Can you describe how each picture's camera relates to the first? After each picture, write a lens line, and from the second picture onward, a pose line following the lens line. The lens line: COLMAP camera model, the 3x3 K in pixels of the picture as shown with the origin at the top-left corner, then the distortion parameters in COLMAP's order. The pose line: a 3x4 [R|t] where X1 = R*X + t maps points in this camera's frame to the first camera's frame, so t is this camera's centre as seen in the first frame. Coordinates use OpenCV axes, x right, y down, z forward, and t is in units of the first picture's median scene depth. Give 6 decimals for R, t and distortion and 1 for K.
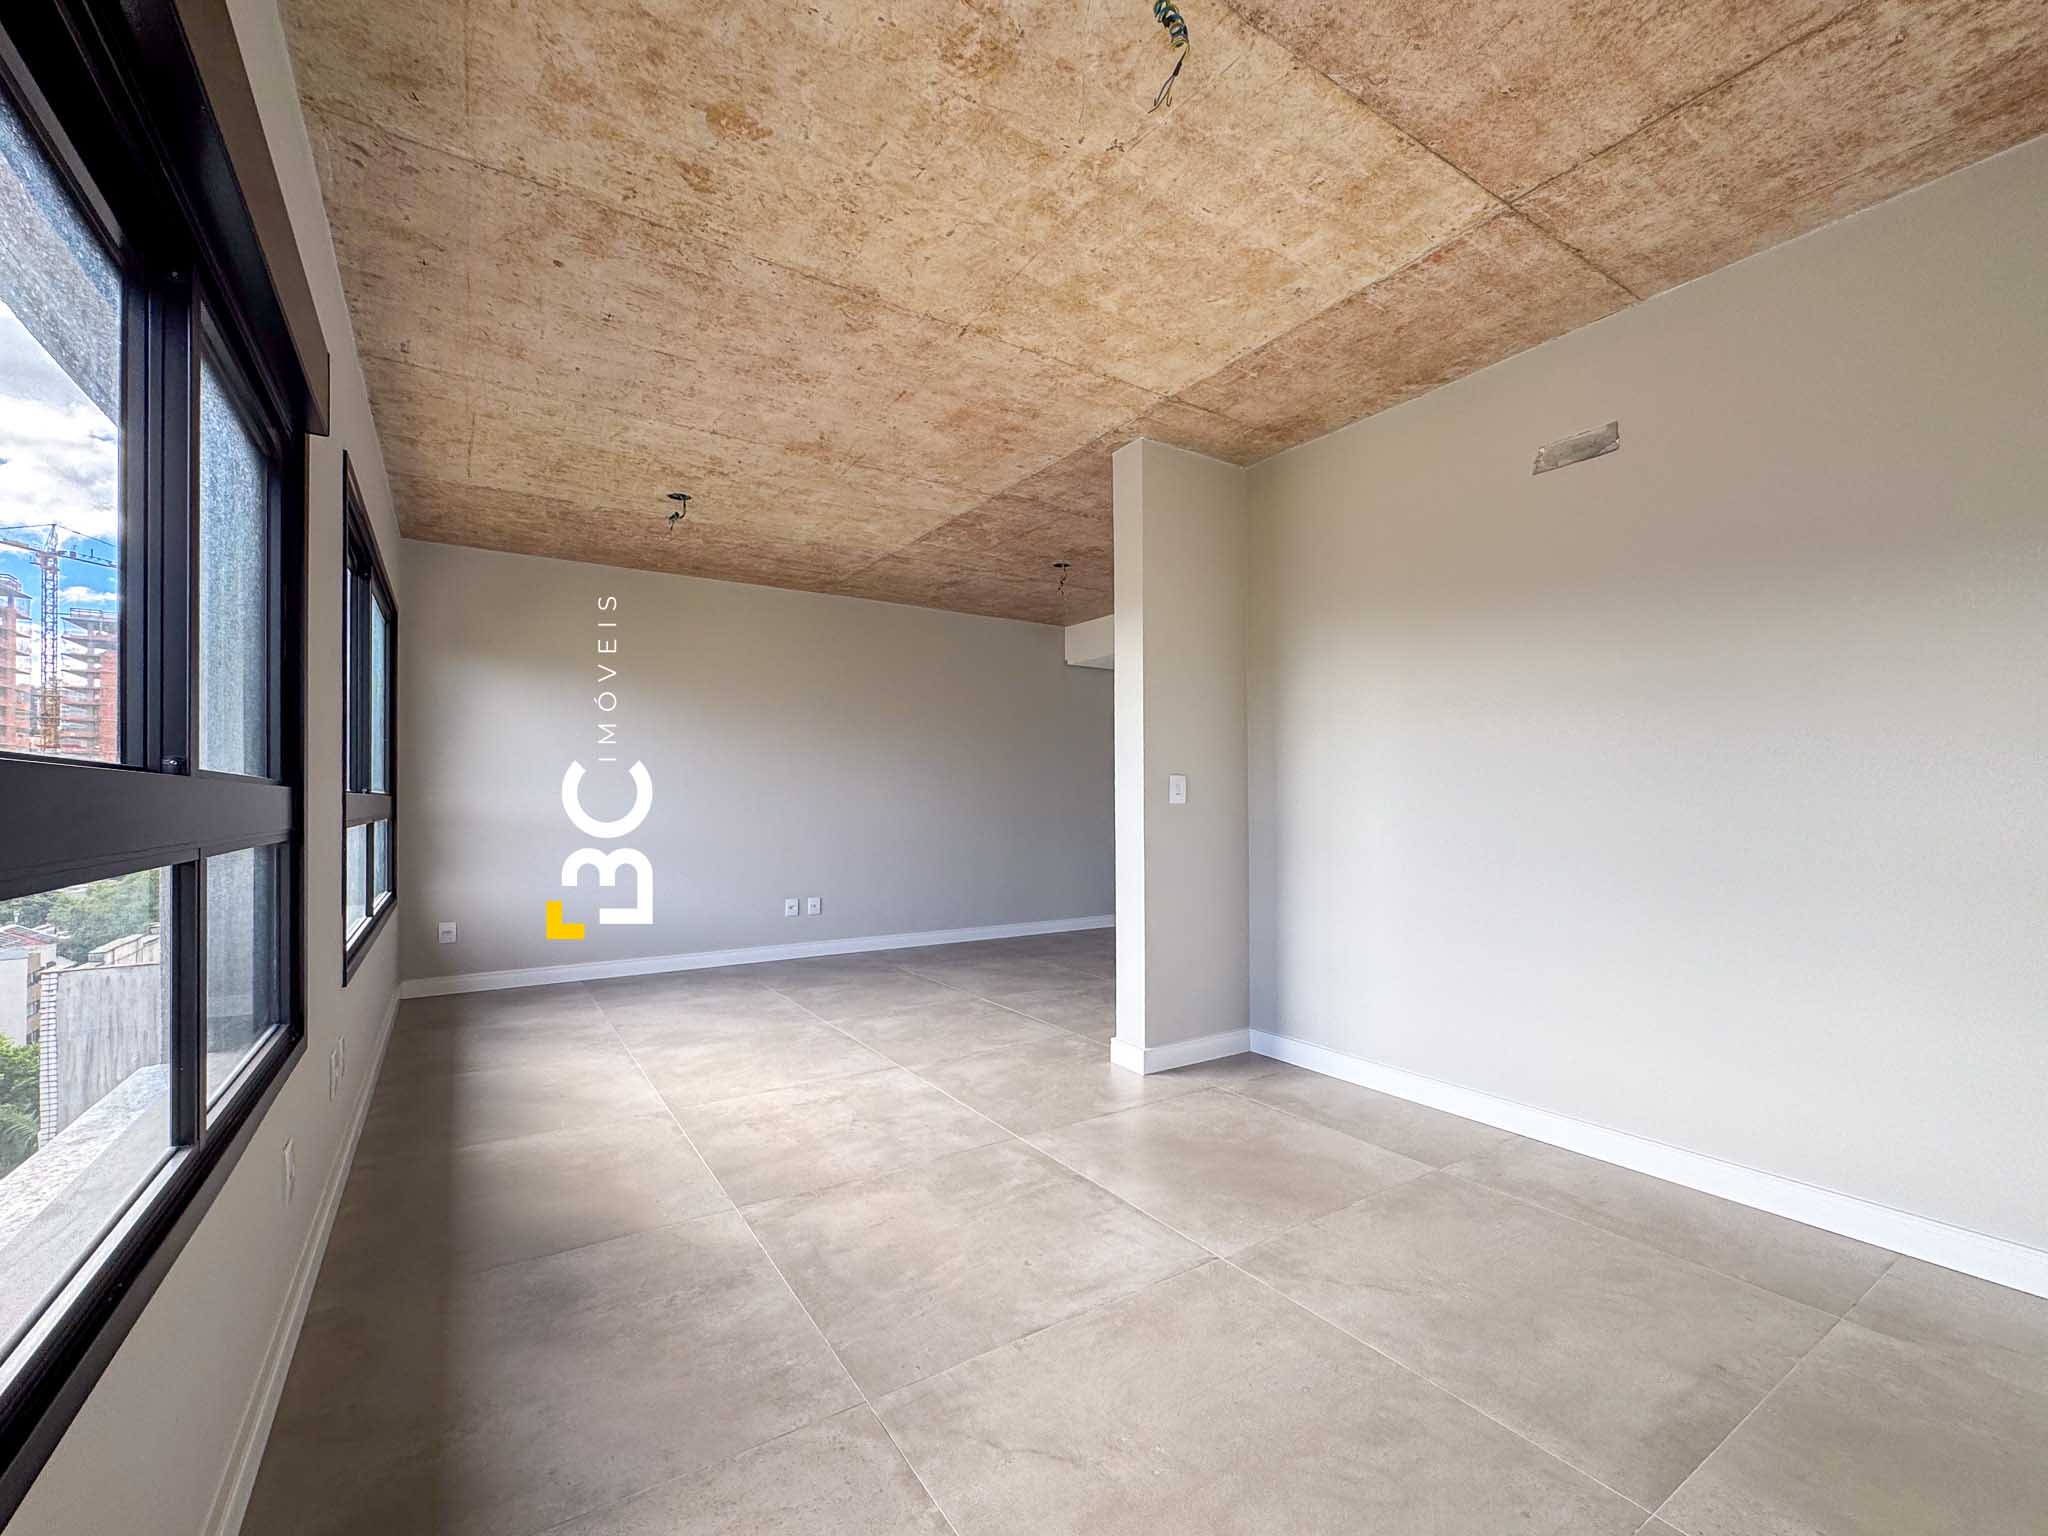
lens RADIAL K [[859.9, 0, 1020.3], [0, 859.9, 795.4], [0, 0, 1]] dist [-0.002681, 0.000072]
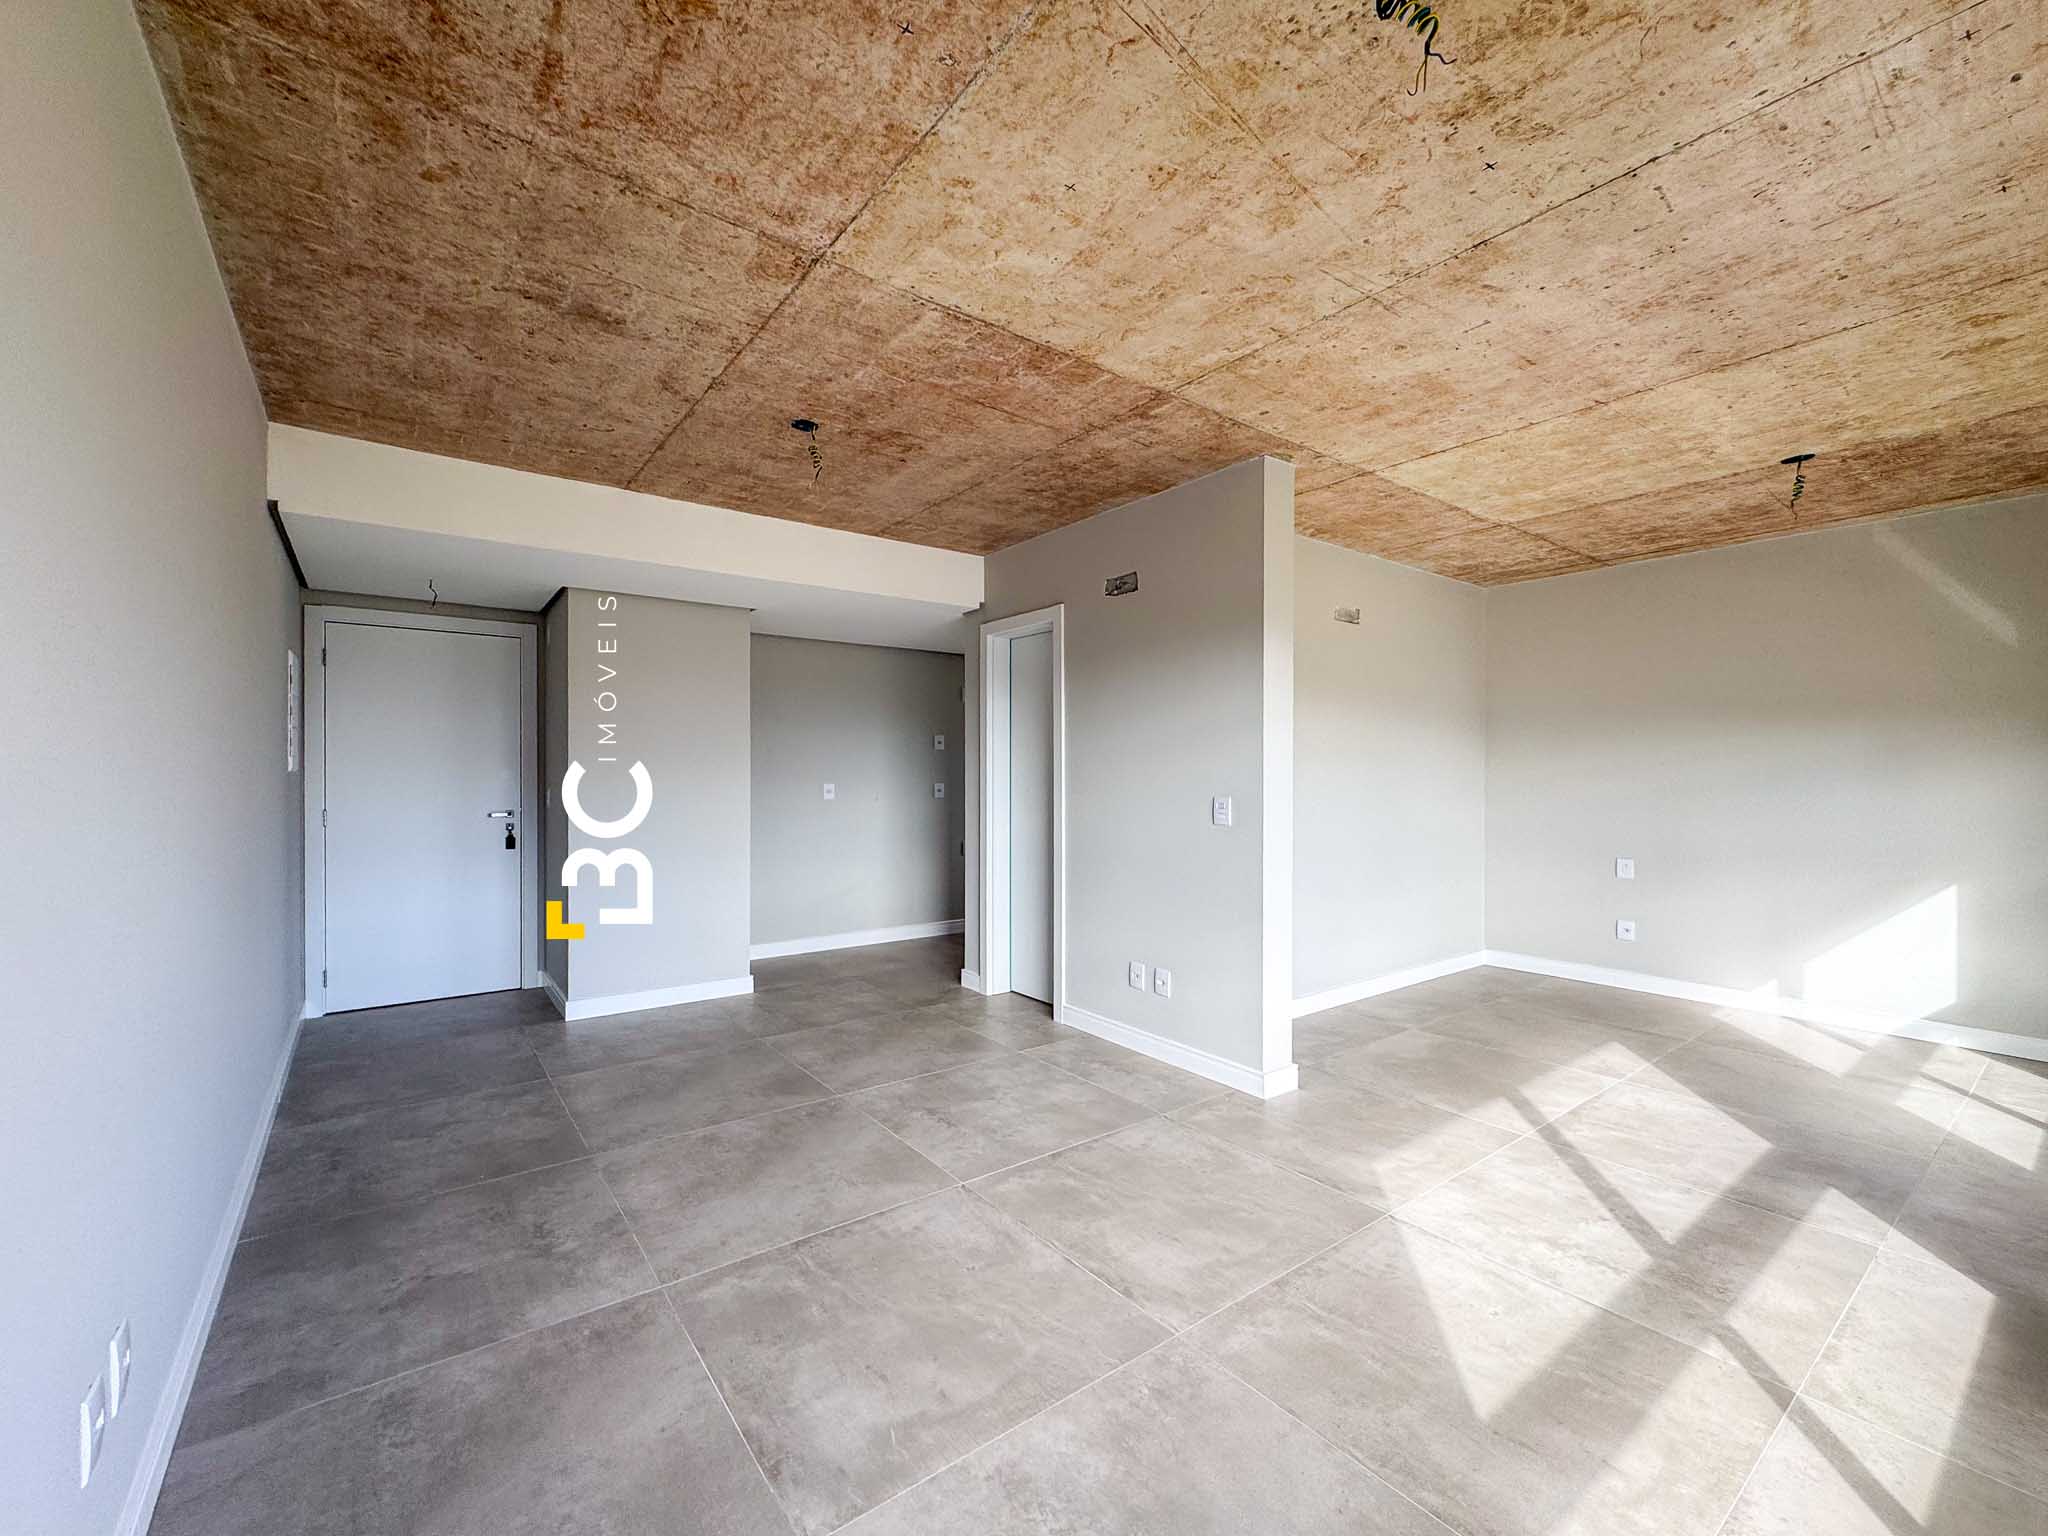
lens RADIAL K [[881.7, 0, 984.4], [0, 881.7, 772.4], [0, 0, 1]] dist [-0.002288, 0.000264]
pose [[-0.068566, -0.005265, 0.997633, -0.969626], [-0.009917, 0.999940, 0.004596, -0.061107], [-0.997597, -0.009578, -0.068614, 1.593373]]
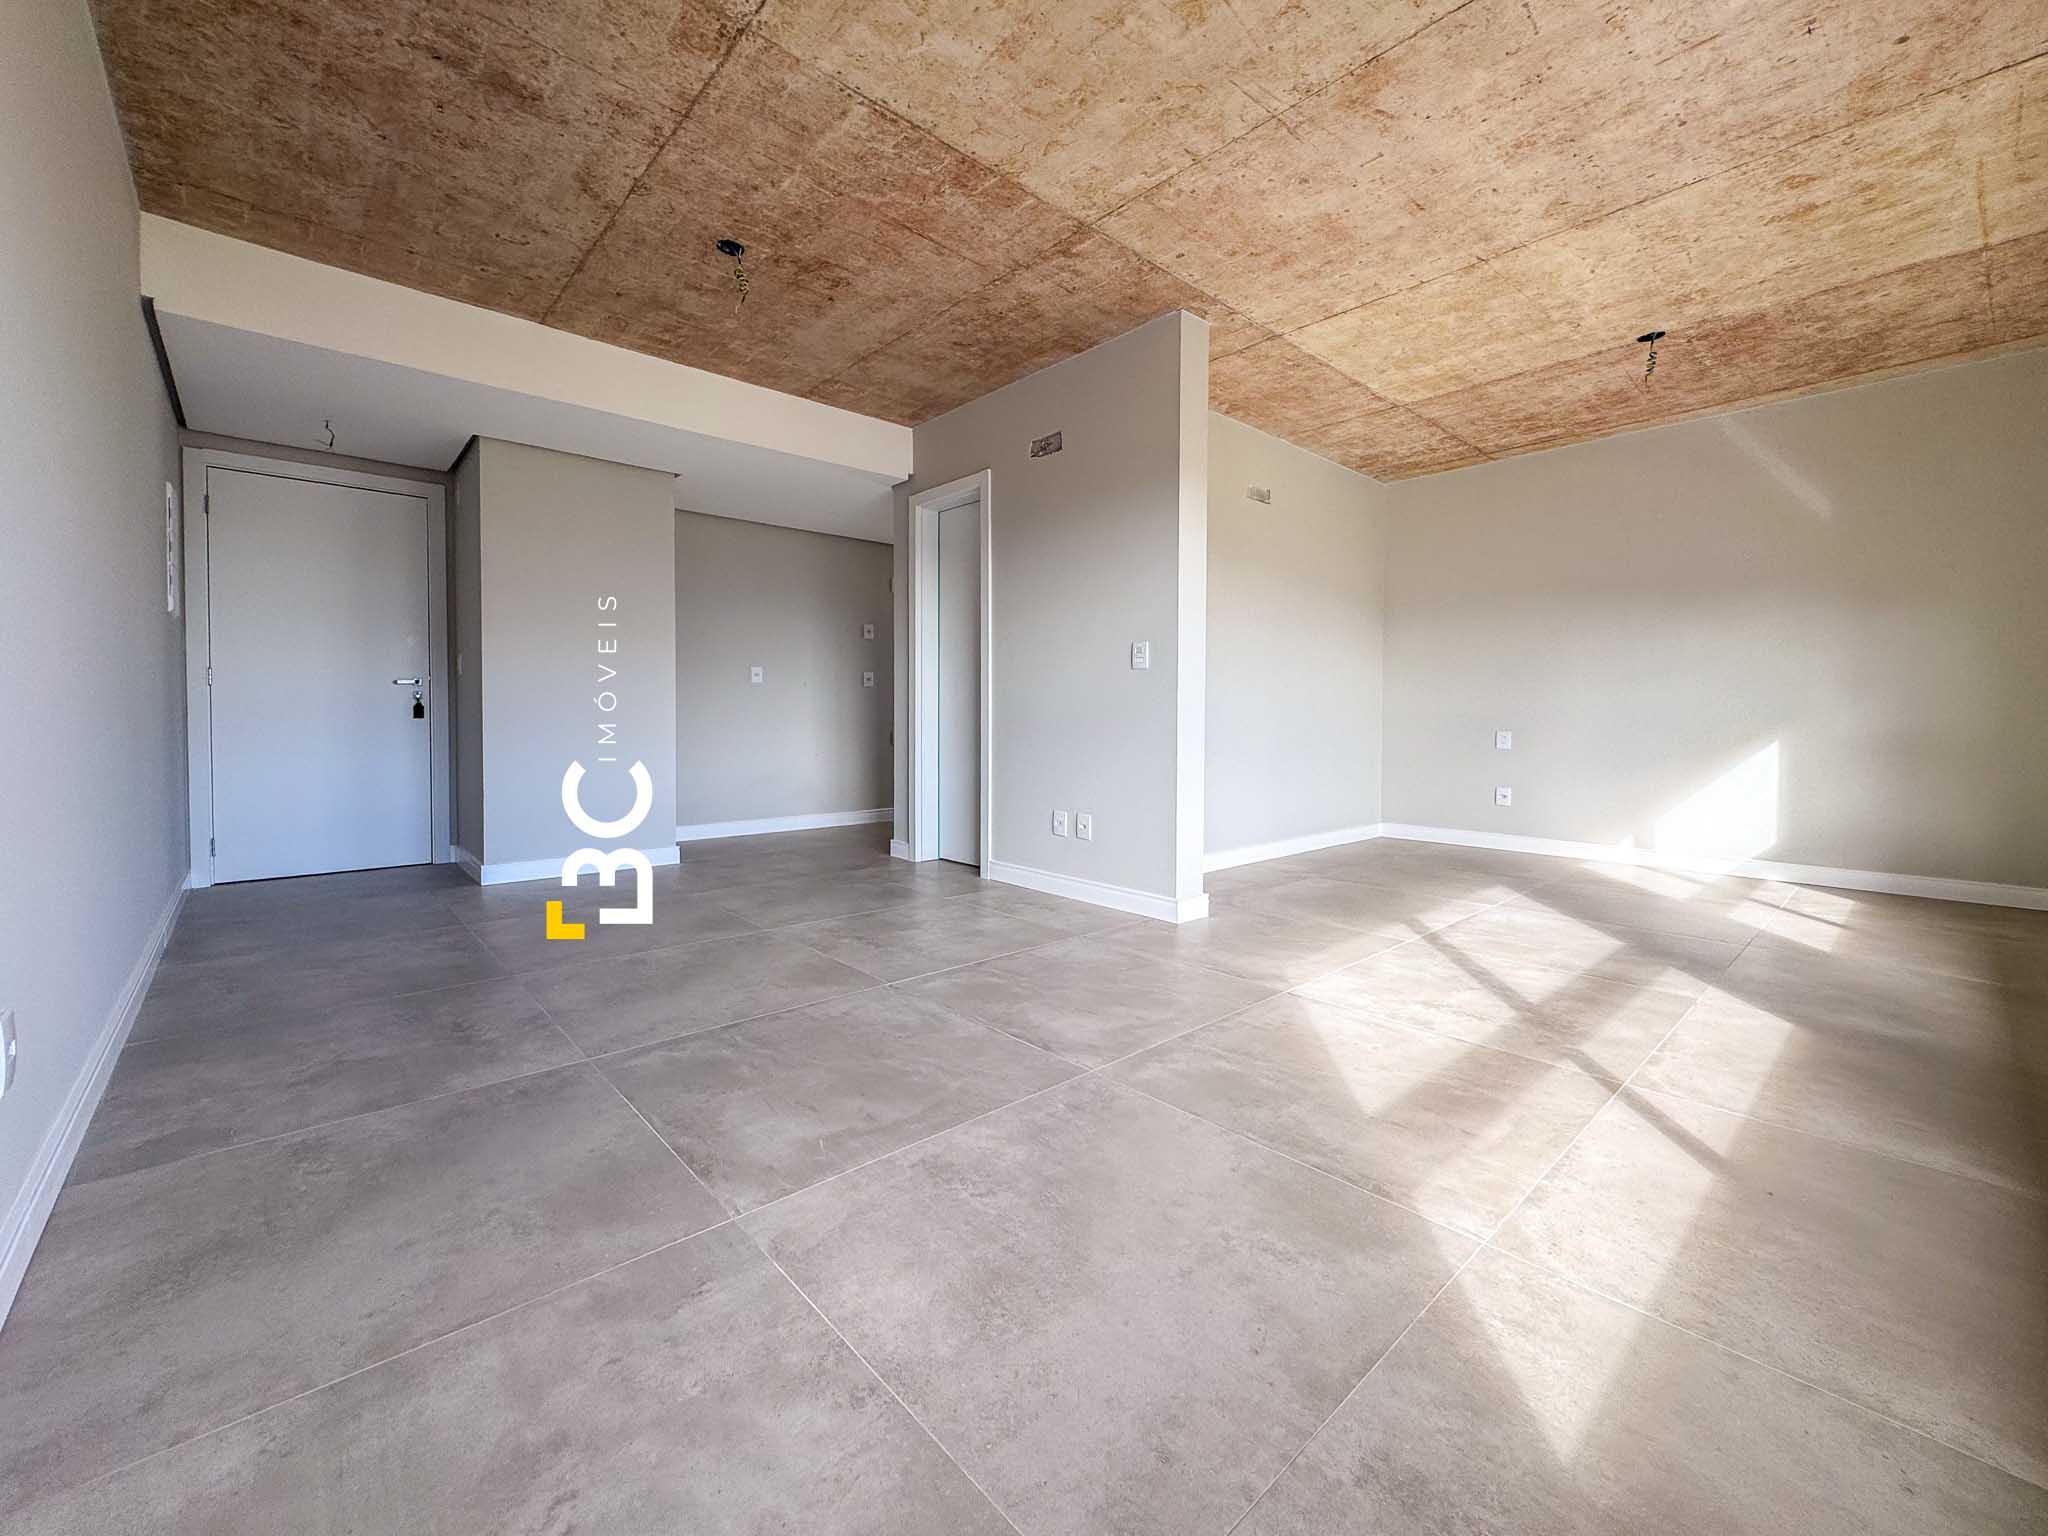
lens RADIAL K [[874.7, 0, 1003.1], [0, 874.7, 737.2], [0, 0, 1]] dist [-0.002123, 0.000143]
pose [[-0.168041, -0.025906, 0.985440, -0.994943], [-0.012537, 0.999630, 0.024141, 0.080608], [-0.985700, -0.008298, -0.168303, 1.589791]]
